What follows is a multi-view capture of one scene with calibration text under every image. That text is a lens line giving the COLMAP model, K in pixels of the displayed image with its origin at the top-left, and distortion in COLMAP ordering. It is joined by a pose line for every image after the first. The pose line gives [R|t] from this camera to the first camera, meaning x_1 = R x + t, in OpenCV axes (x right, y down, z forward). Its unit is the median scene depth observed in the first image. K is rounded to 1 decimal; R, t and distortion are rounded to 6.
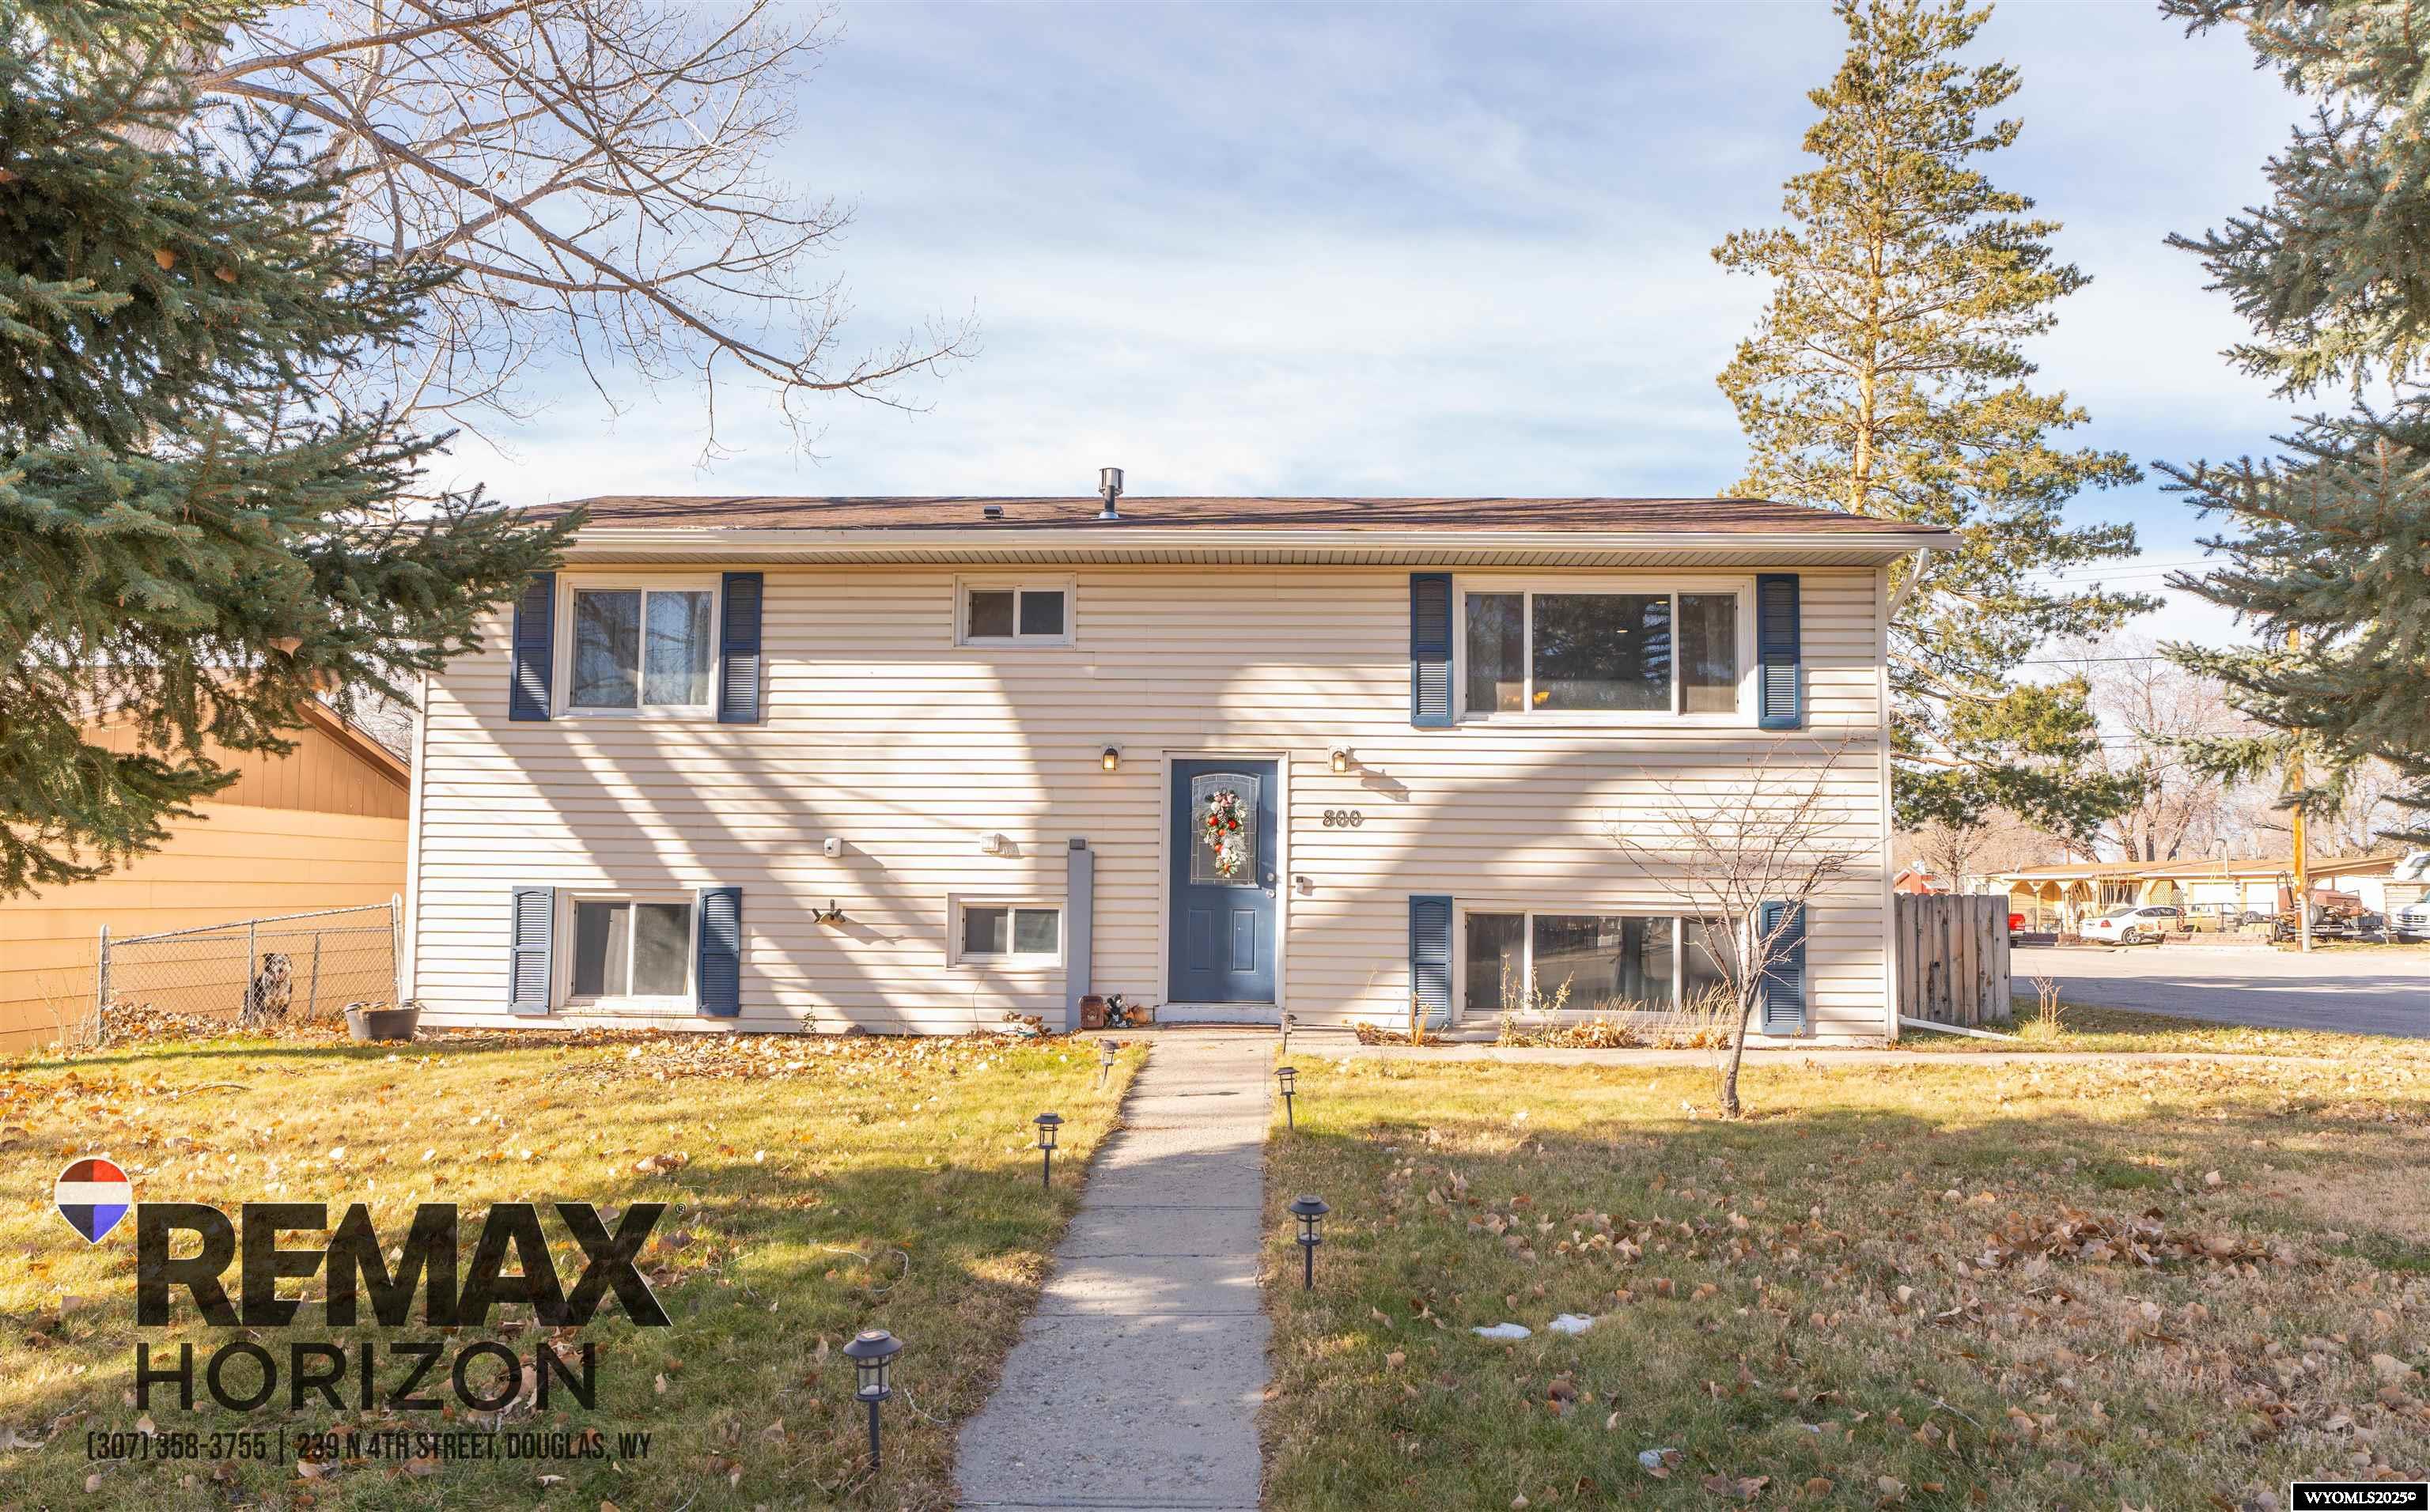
lens RADIAL K [[1441.4, 0, 1219.2], [0, 1441.4, 813.4], [0, 0, 1]] dist [0.002293, 0.000428]
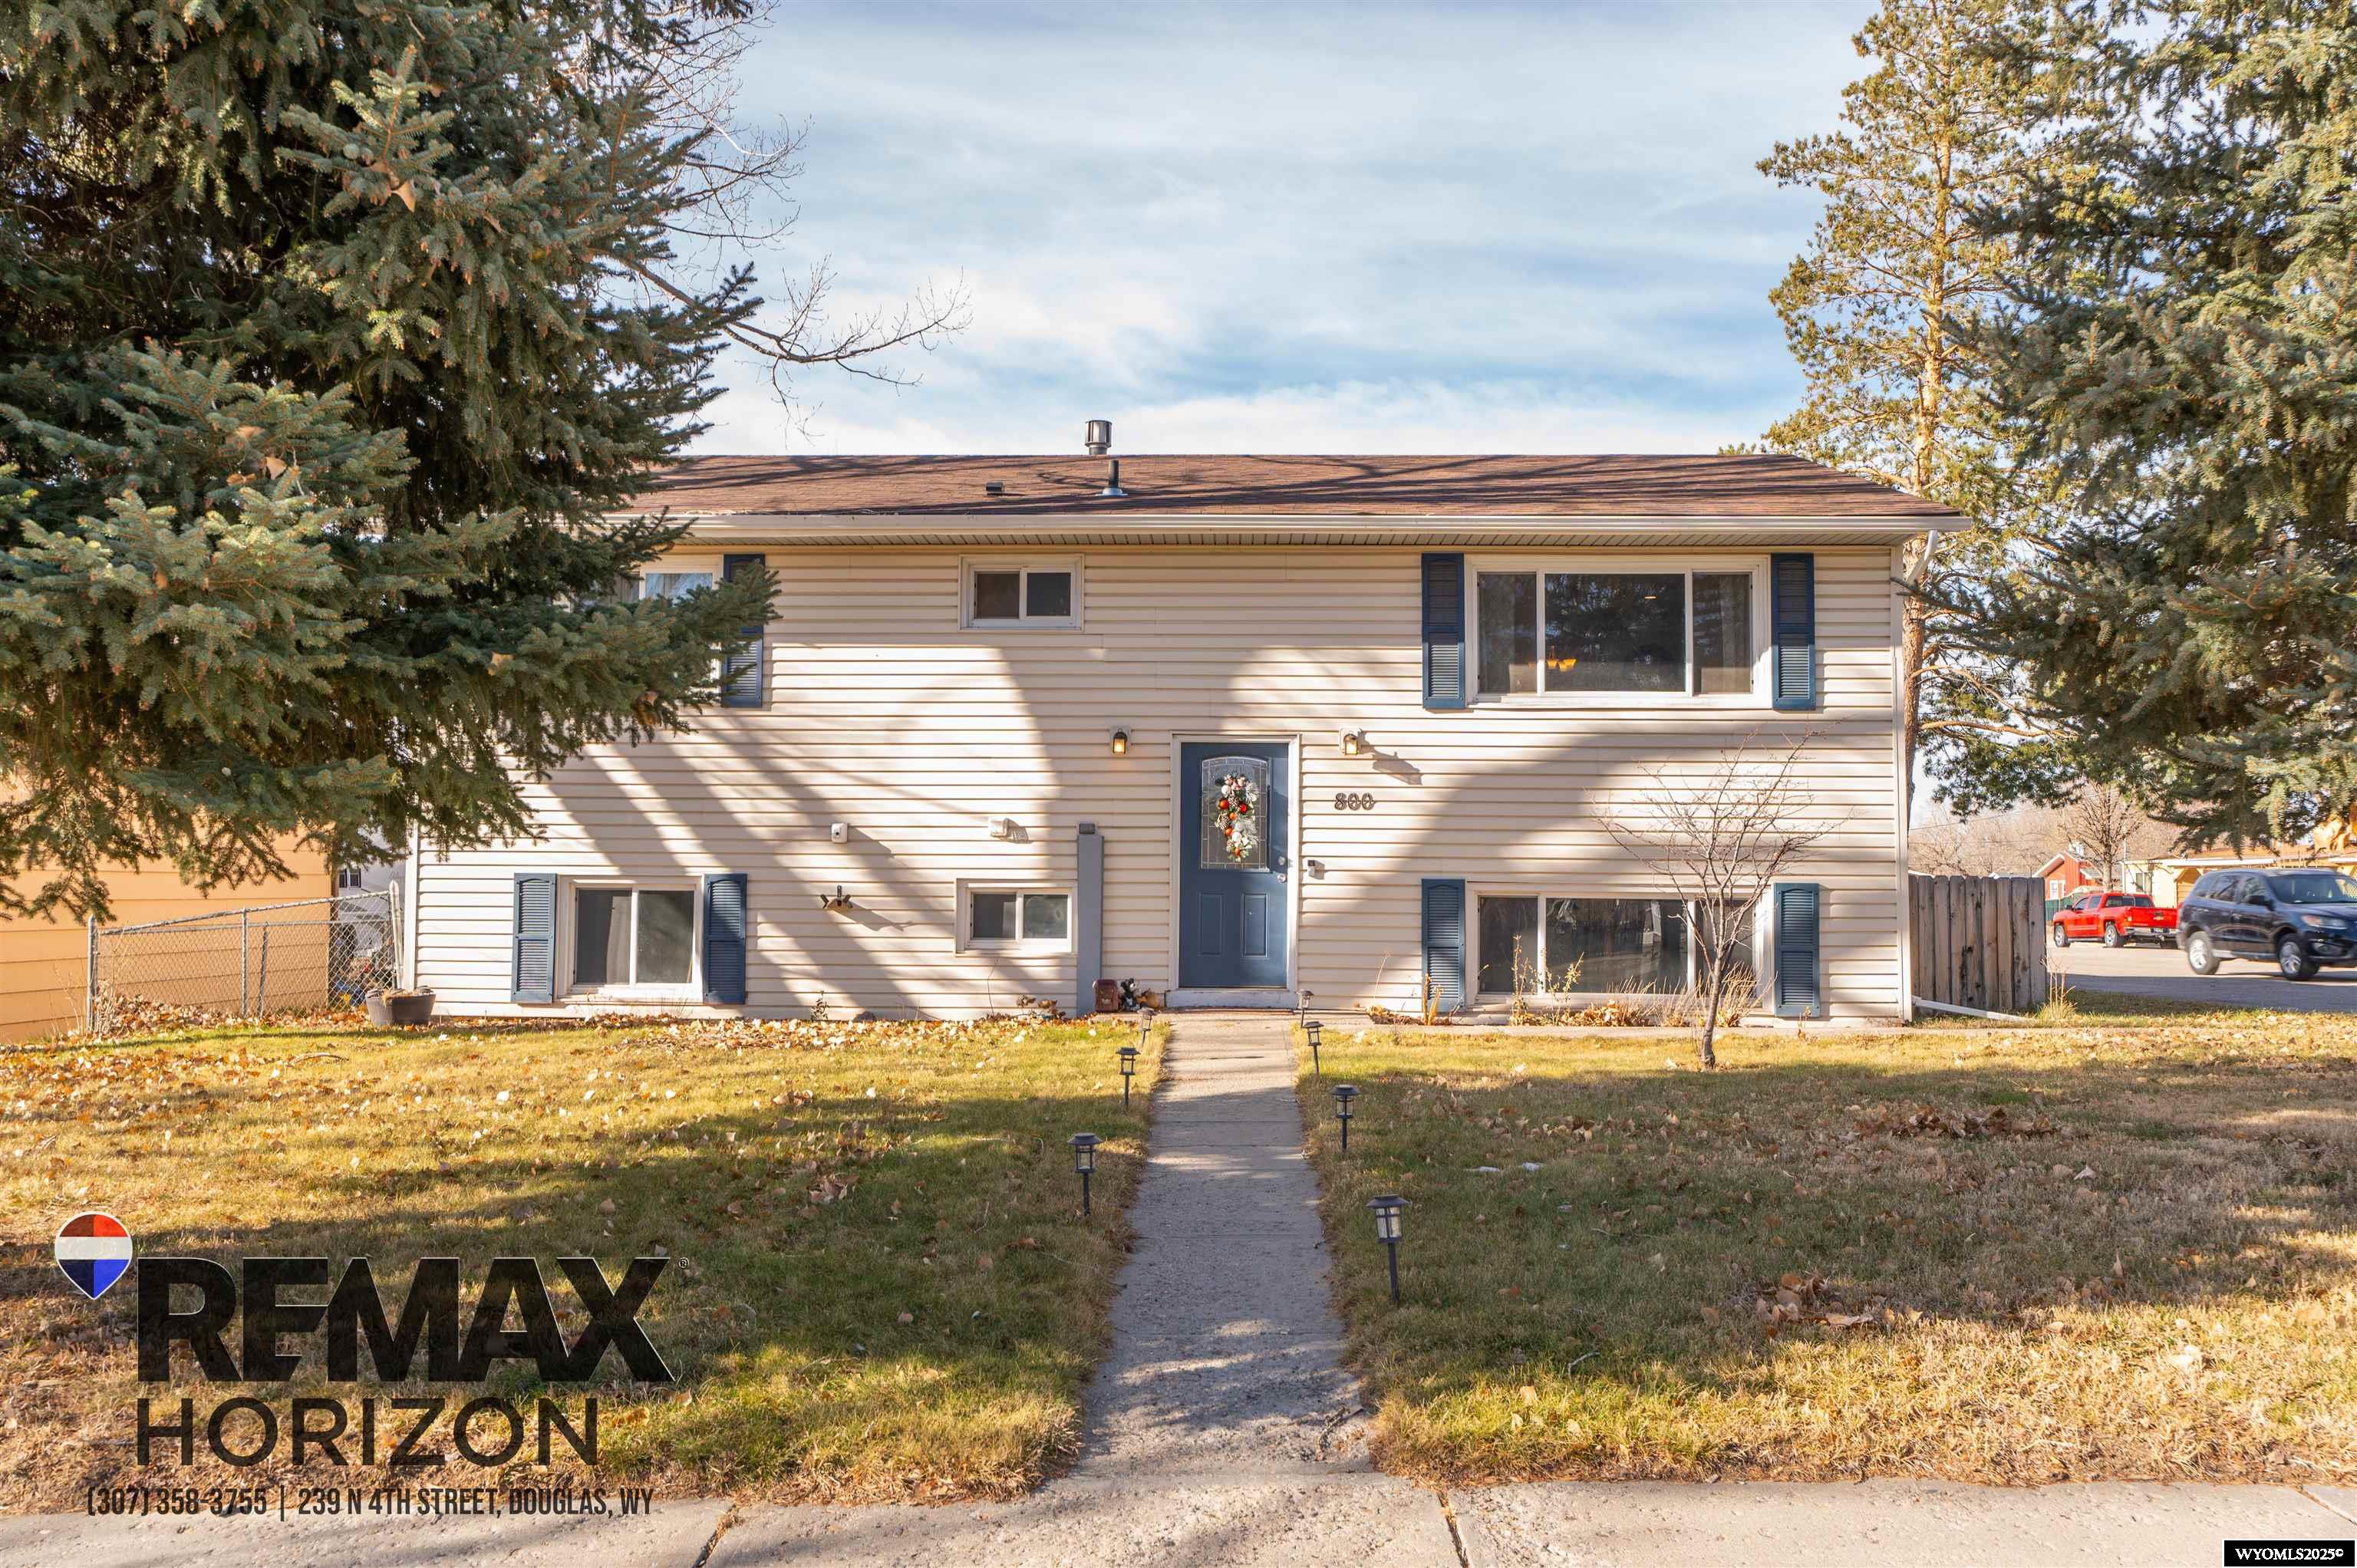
lens RADIAL K [[1881.8, 0, 1178.5], [0, 1881.8, 784.0], [0, 0, 1]] dist [-0.007302, -0.003795]
pose [[0.999992, -0.003971, -0.000361, -0.034612], [0.003971, 0.999992, -0.000775, -0.008042], [0.000365, 0.000774, 1.000000, -0.293064]]
